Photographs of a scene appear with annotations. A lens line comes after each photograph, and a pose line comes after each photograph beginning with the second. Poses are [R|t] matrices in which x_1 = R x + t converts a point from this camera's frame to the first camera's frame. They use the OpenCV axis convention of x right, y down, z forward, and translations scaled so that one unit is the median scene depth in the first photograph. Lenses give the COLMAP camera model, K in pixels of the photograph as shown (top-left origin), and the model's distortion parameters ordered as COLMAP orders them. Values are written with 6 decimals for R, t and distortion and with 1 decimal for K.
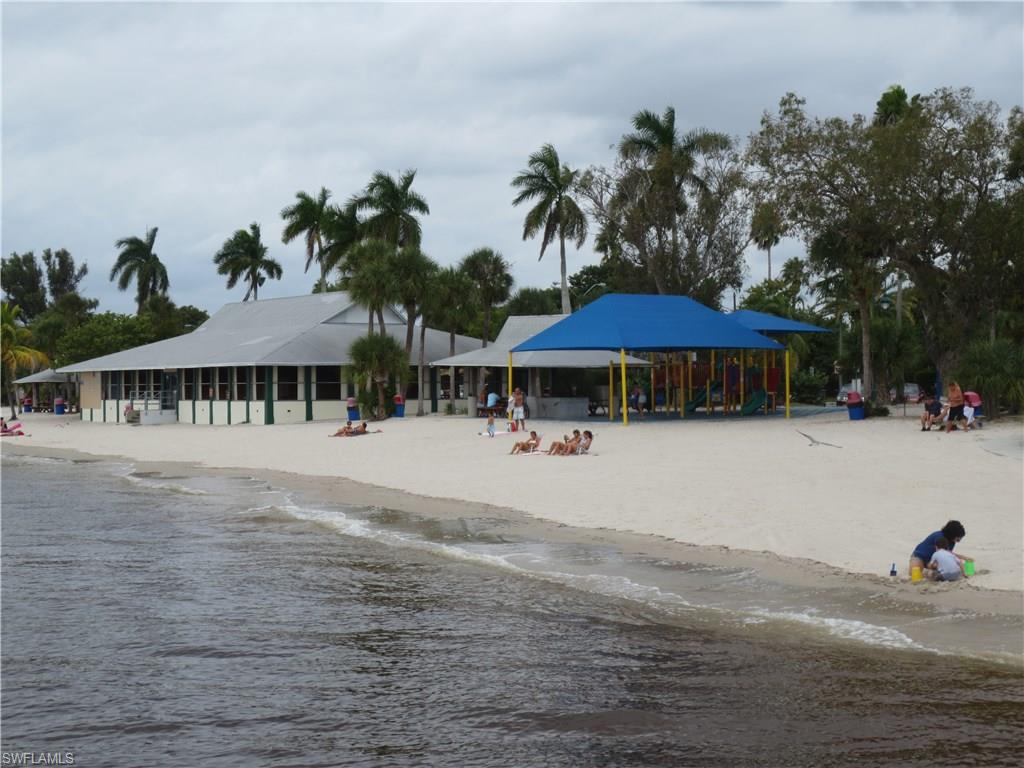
lens RADIAL K [[1940.1, 0, 511.1], [0, 1940.1, 384.2], [0, 0, 1]] dist [-0.214716, 0.000000]
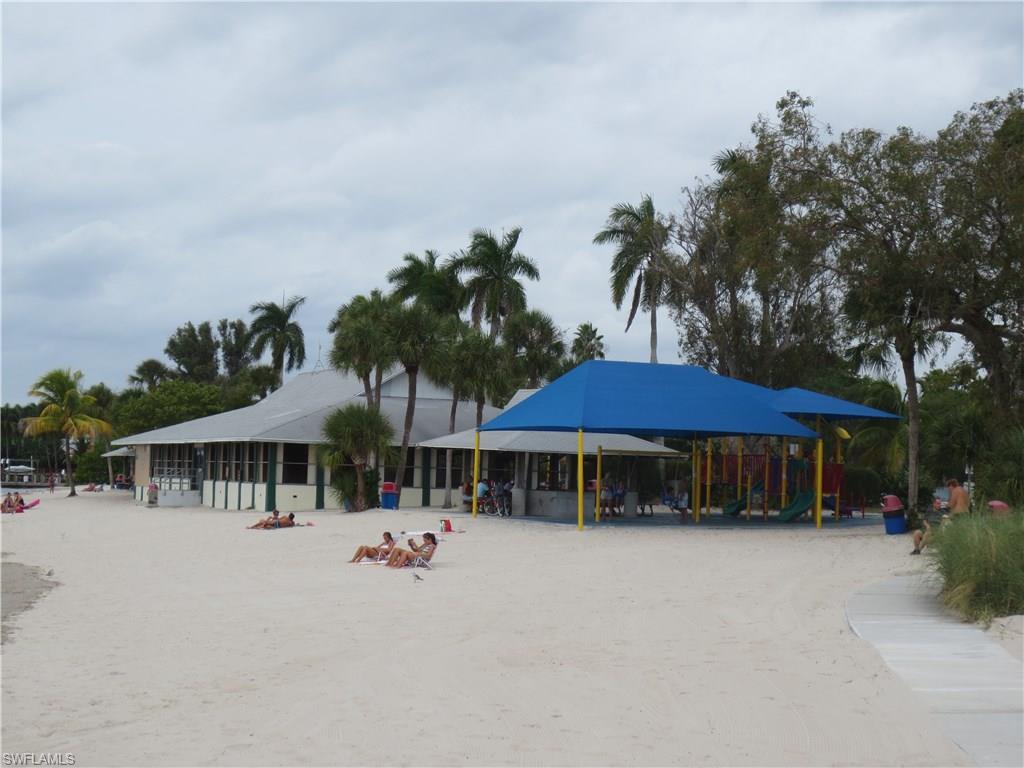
lens RADIAL K [[1940.1, 0, 513.0], [0, 1940.1, 384.6], [0, 0, 1]] dist [-0.214716, 0.000000]
pose [[0.987443, 0.027782, -0.155514, 0.101810], [-0.035186, 0.998364, -0.045063, -0.000289], [0.154008, 0.049969, 0.986805, 0.162990]]
